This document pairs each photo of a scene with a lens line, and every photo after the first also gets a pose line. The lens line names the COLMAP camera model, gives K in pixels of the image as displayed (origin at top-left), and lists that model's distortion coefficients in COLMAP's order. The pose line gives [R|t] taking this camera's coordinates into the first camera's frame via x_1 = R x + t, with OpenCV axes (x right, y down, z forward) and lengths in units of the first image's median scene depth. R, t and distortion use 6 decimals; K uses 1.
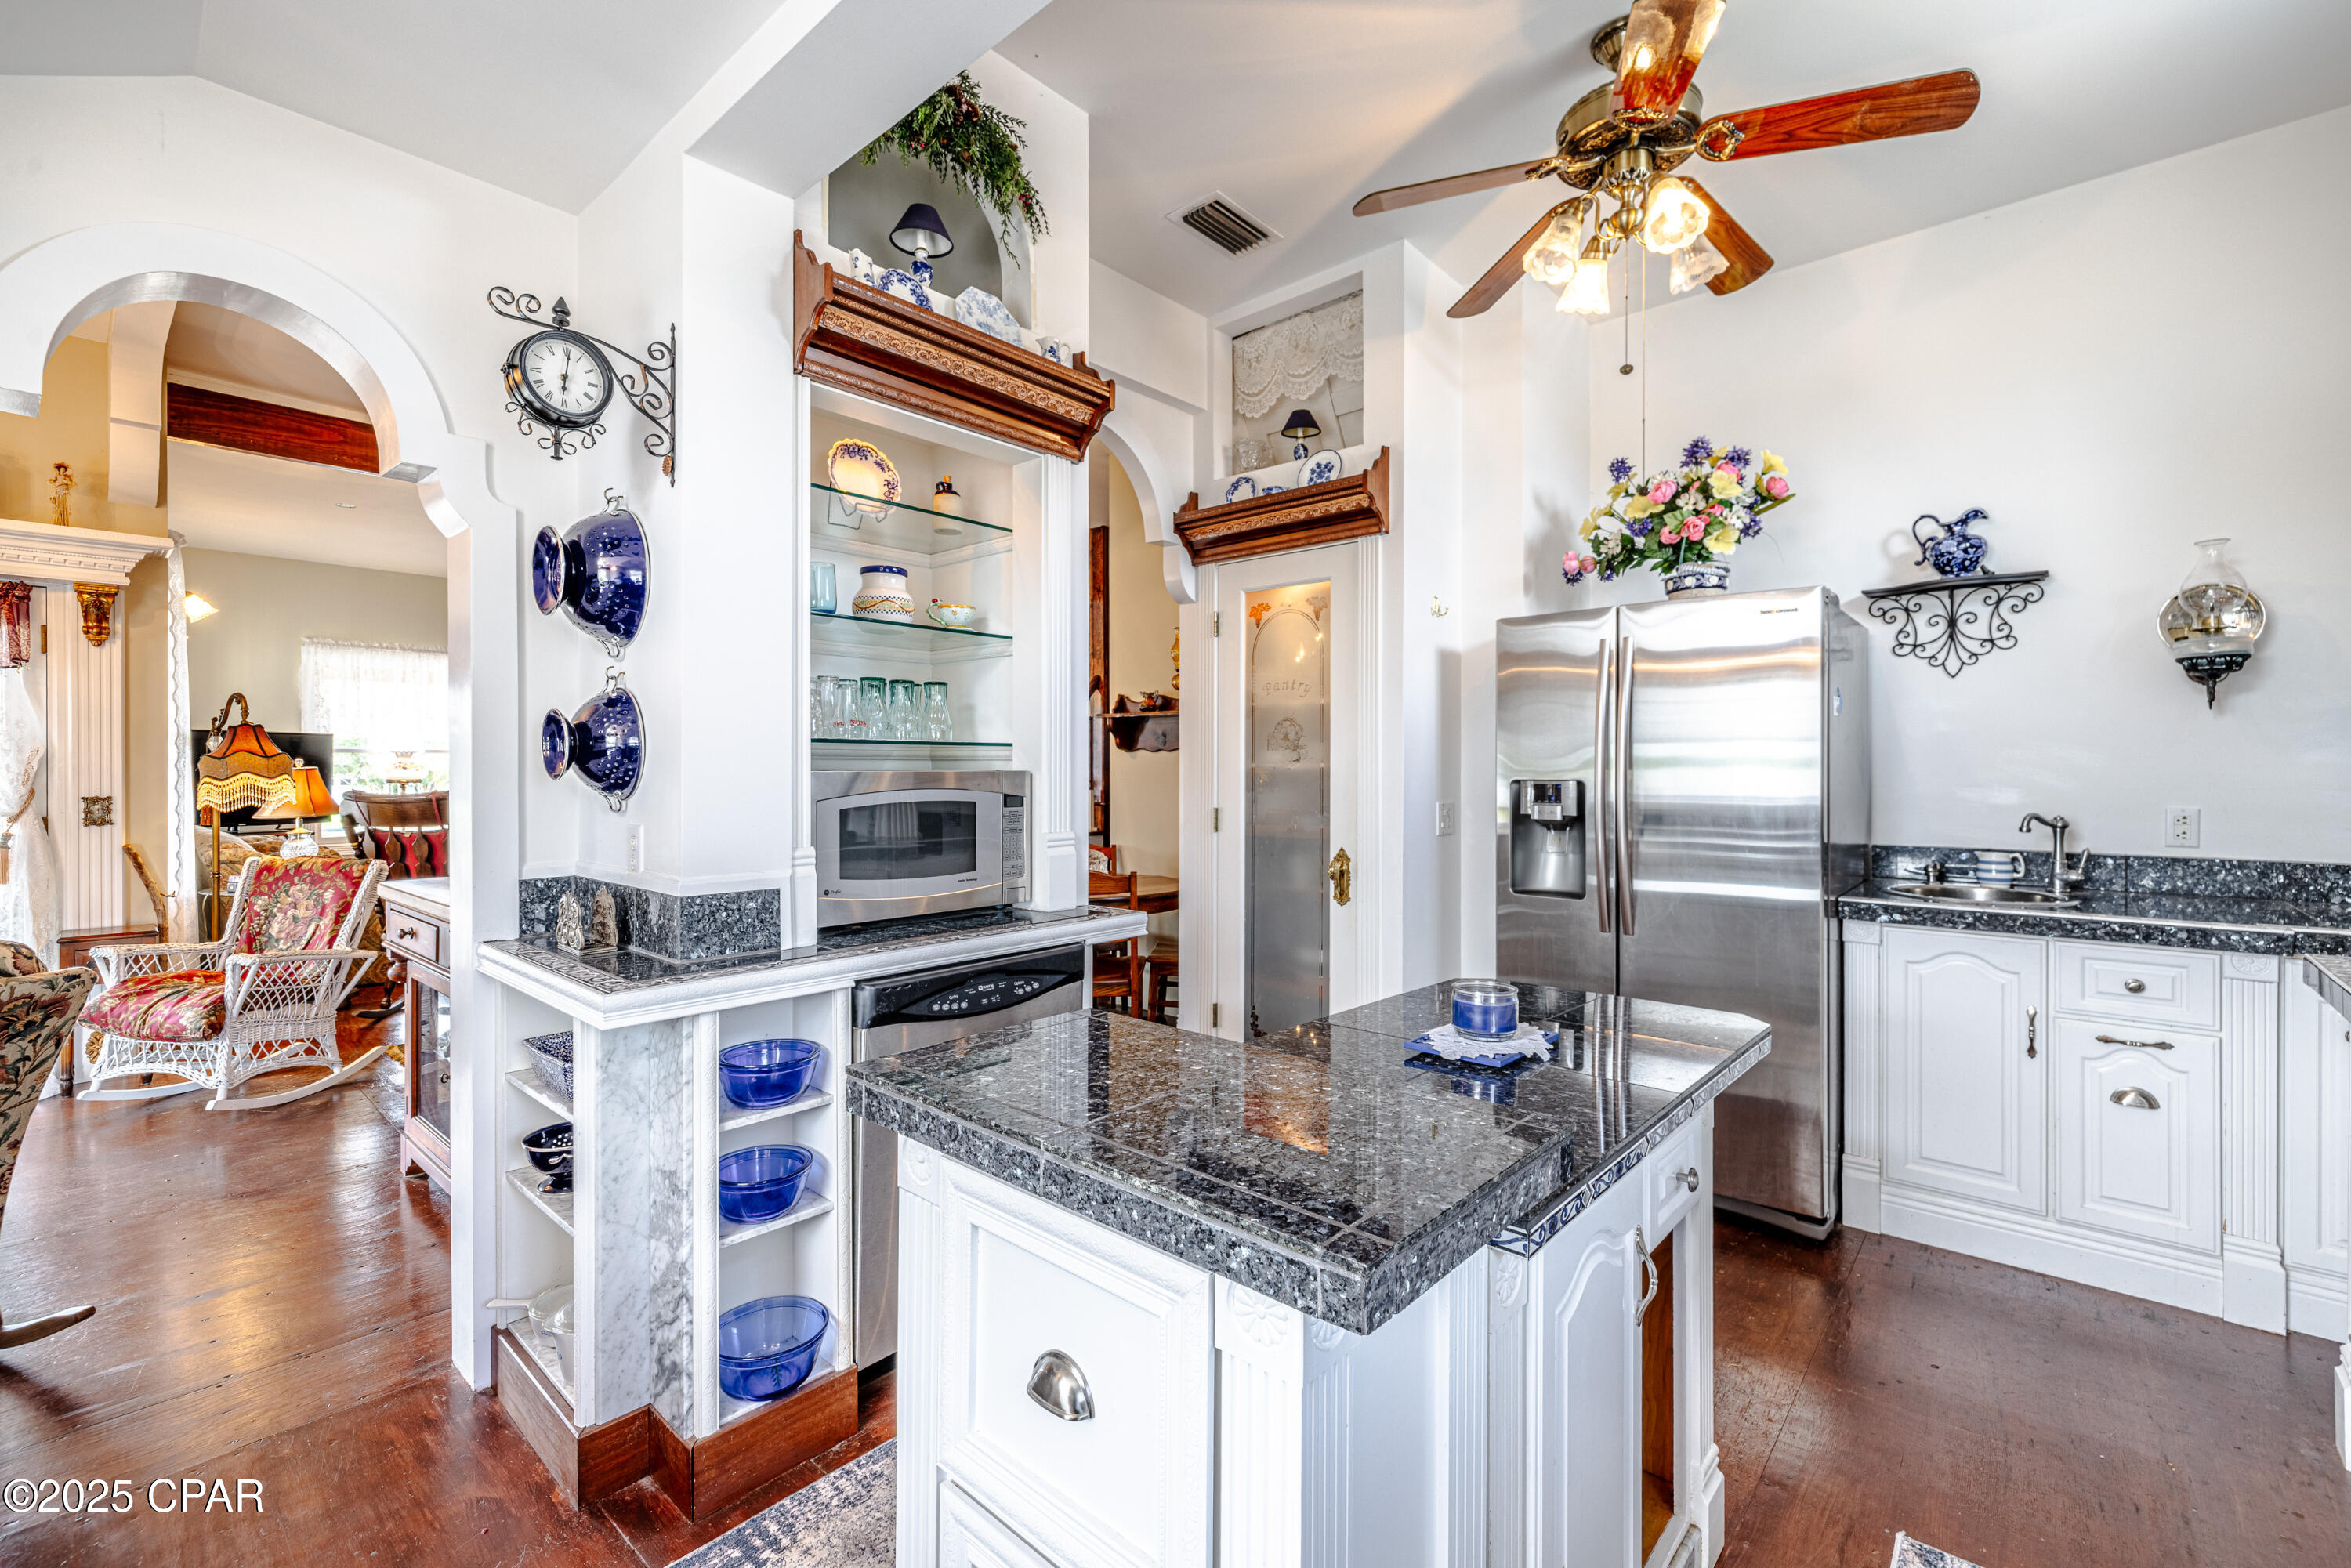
lens RADIAL K [[998.5, 0, 1175.5], [0, 998.5, 784.0], [0, 0, 1]] dist [-0.000478, -0.000122]
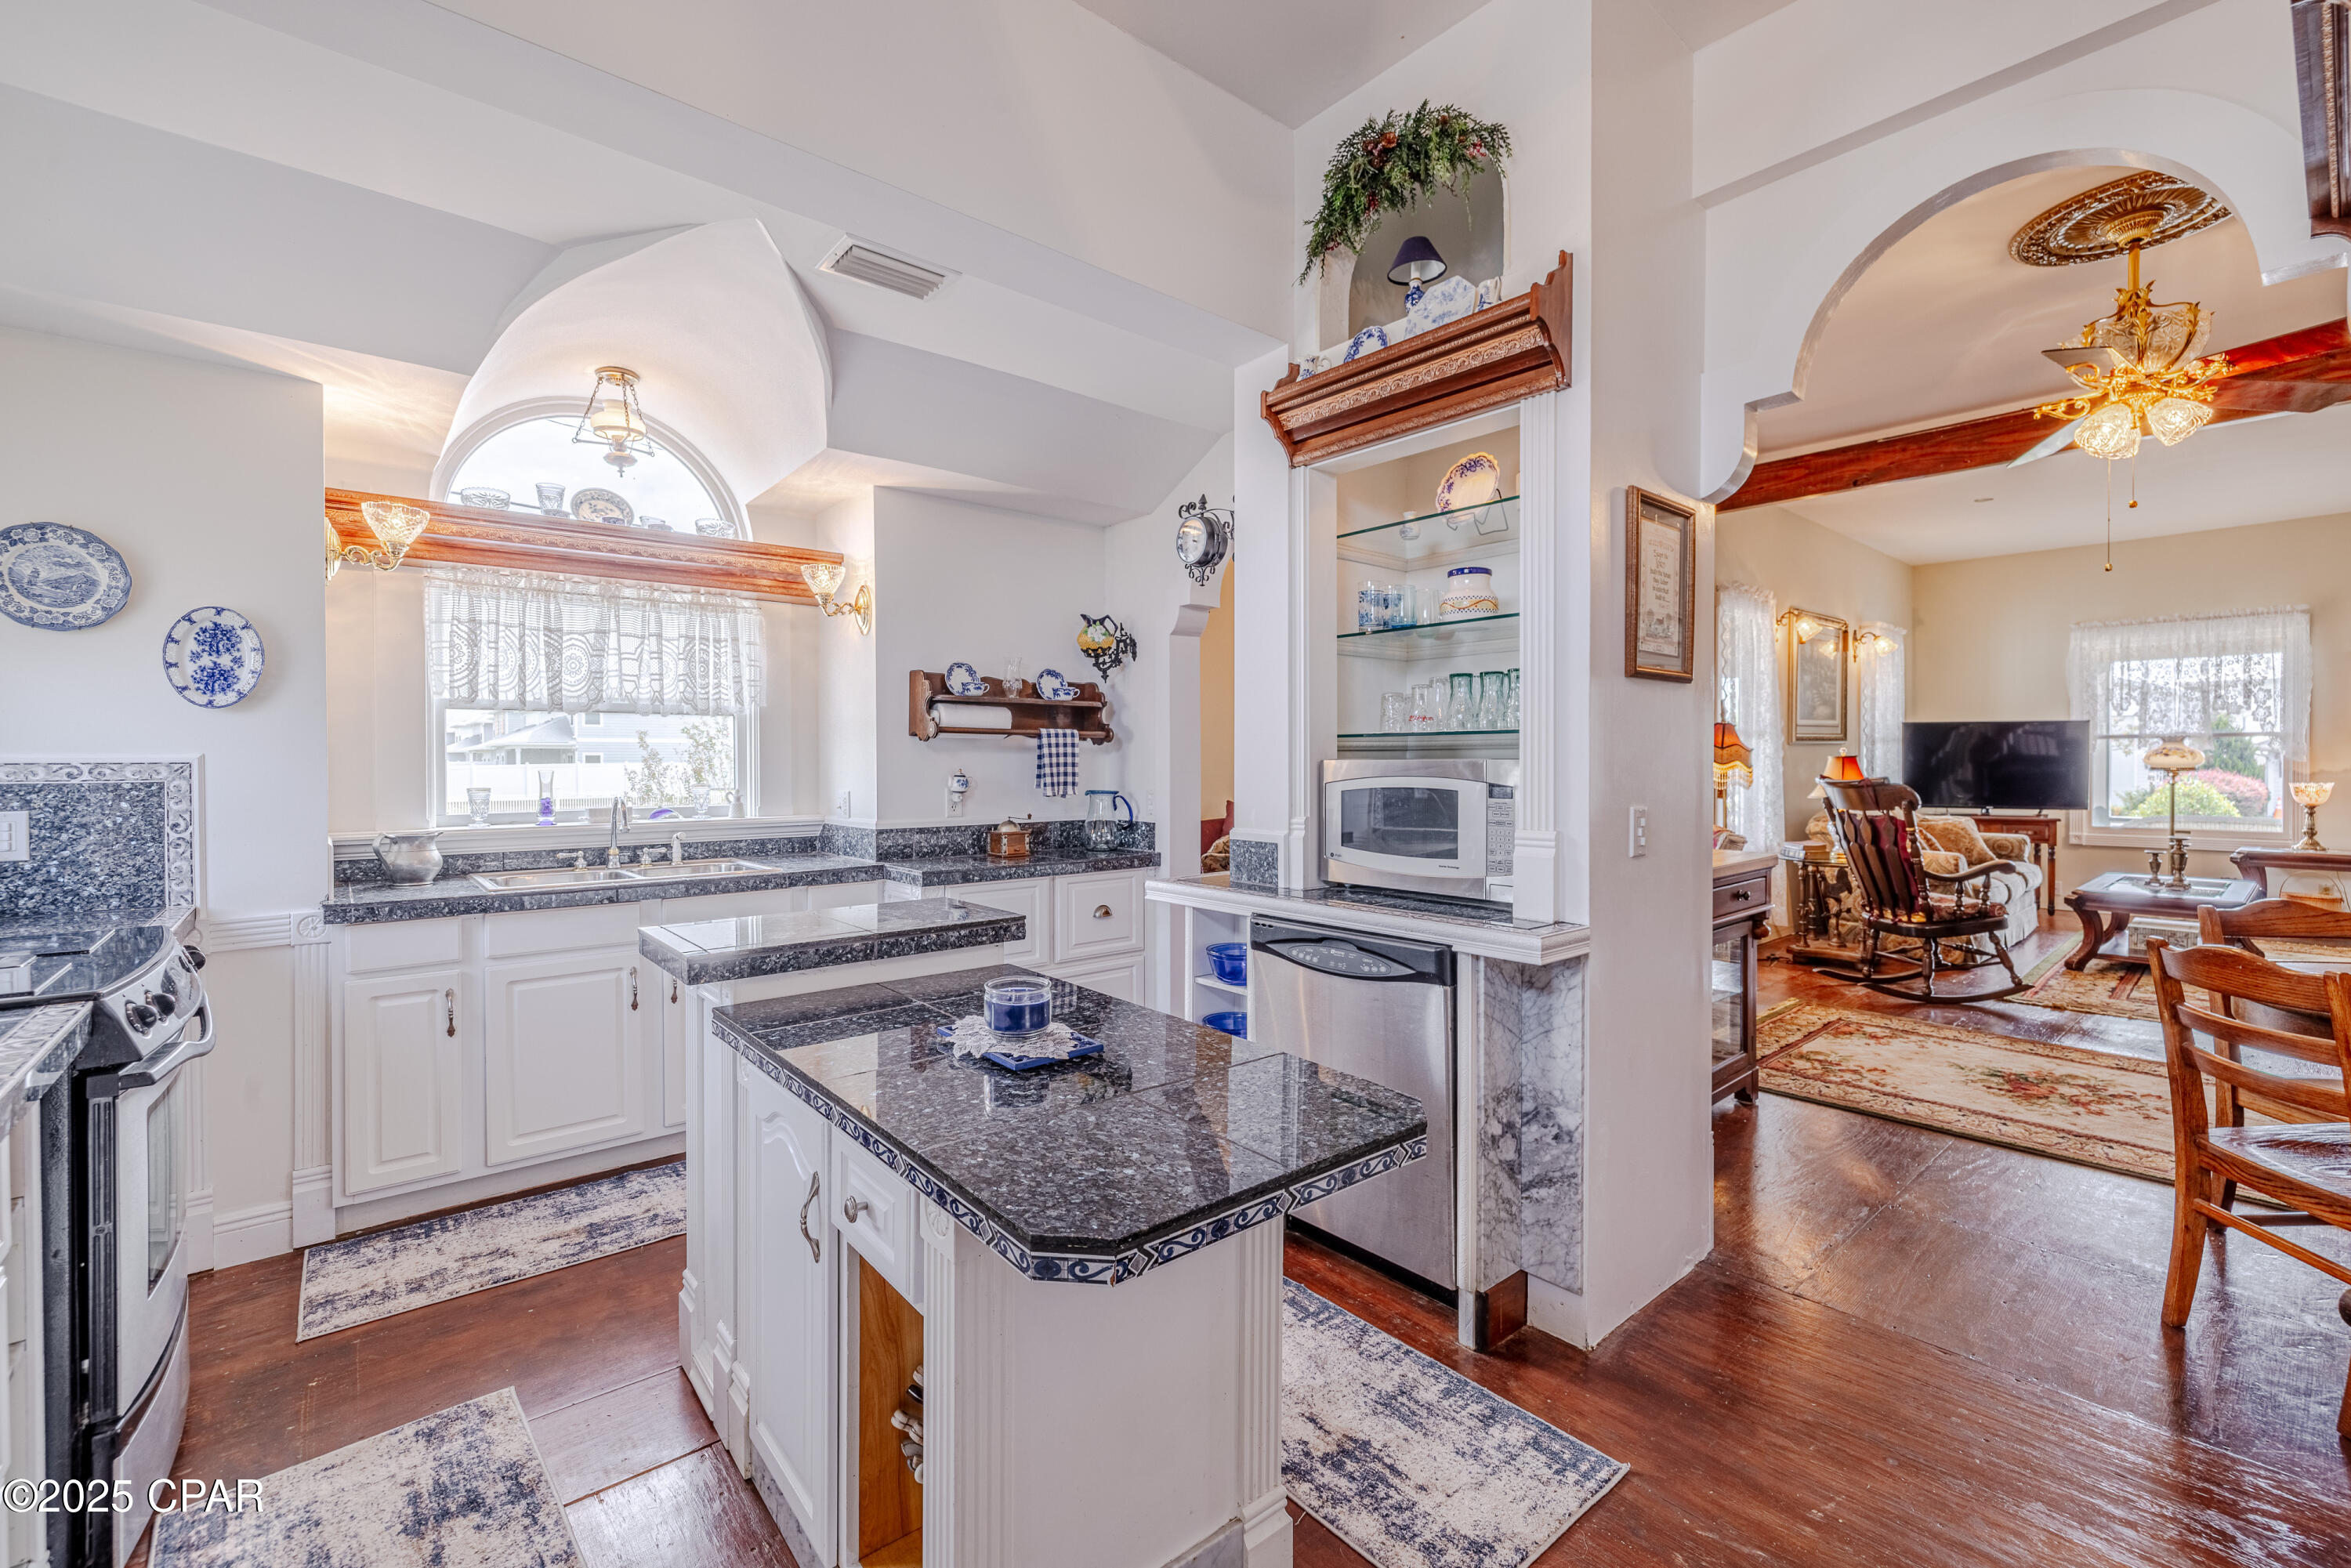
lens RADIAL K [[998.5, 0, 1175.5], [0, 998.5, 784.0], [0, 0, 1]] dist [-0.000478, -0.000122]
pose [[-0.138518, 0.024011, -0.990069, 0.293691], [-0.010946, 0.999608, 0.025774, -0.003977], [0.990299, 0.014408, -0.138201, 0.303171]]
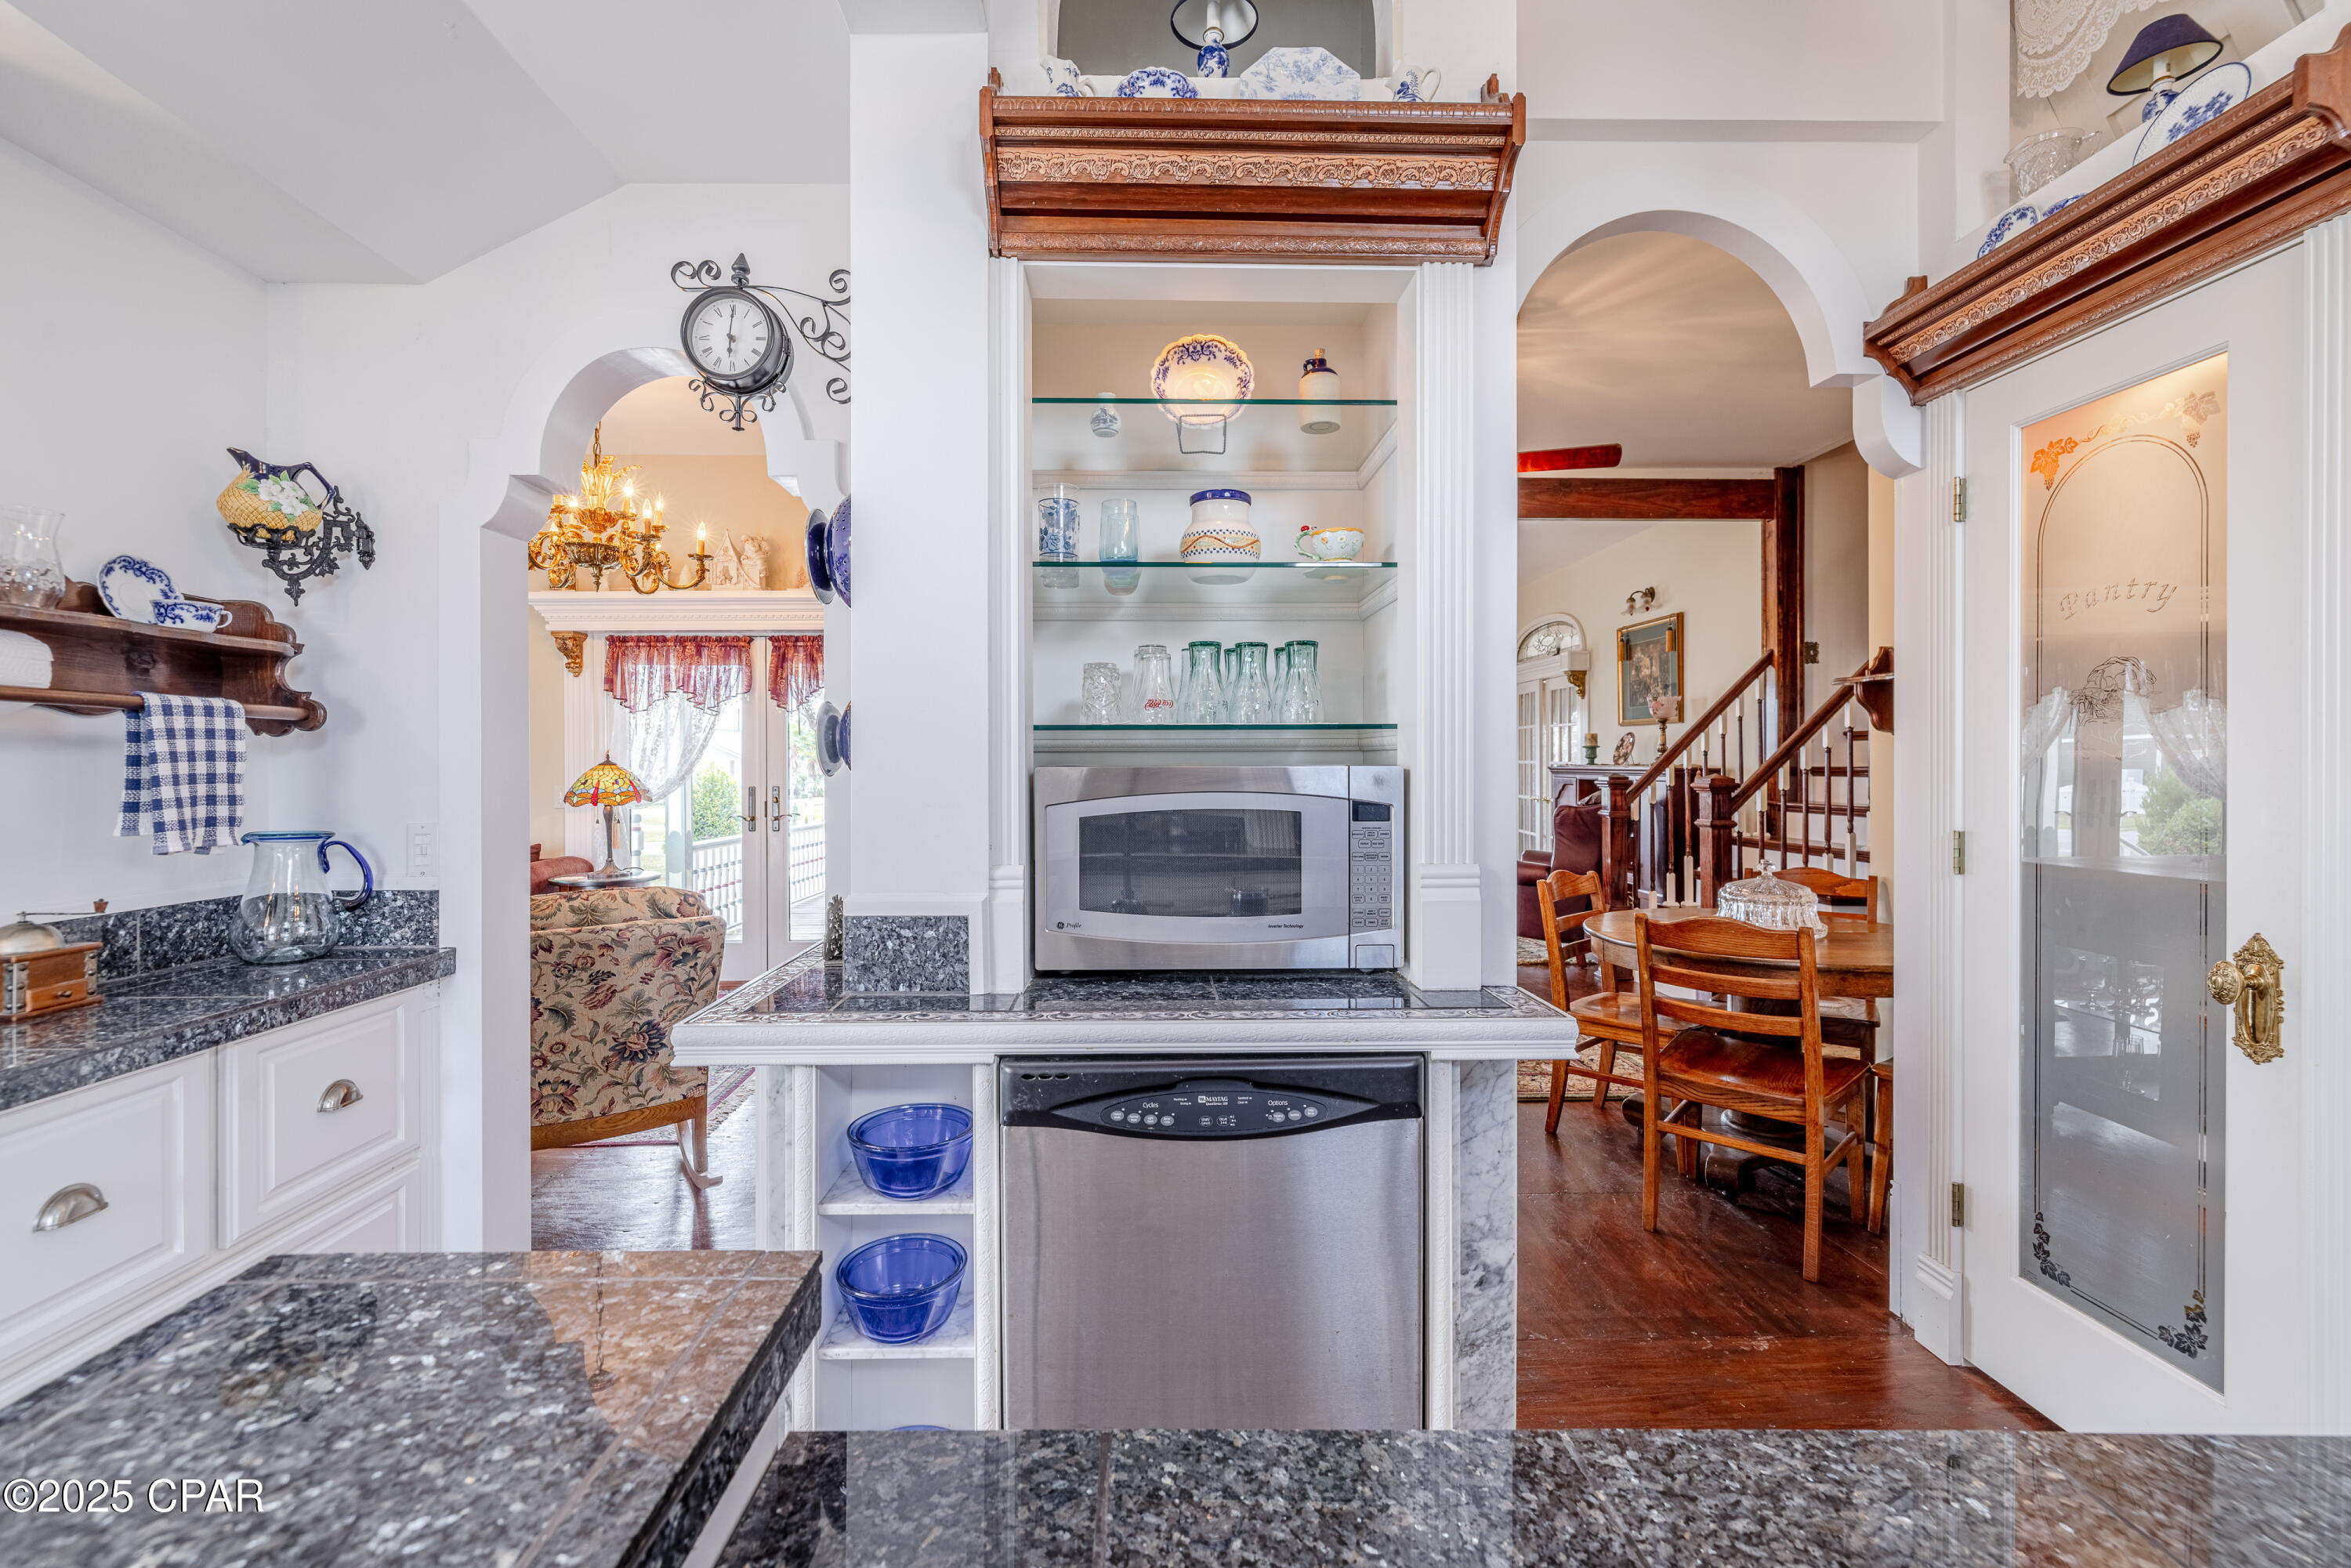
lens RADIAL K [[996.0, 0, 1159.8], [0, 996.0, 774.2], [0, 0, 1]] dist [0.001863, 0.000048]
pose [[0.678557, 0.005958, -0.734523, 0.081702], [-0.007393, 0.999972, 0.001281, -0.002772], [0.734510, 0.004561, 0.678582, 0.166495]]
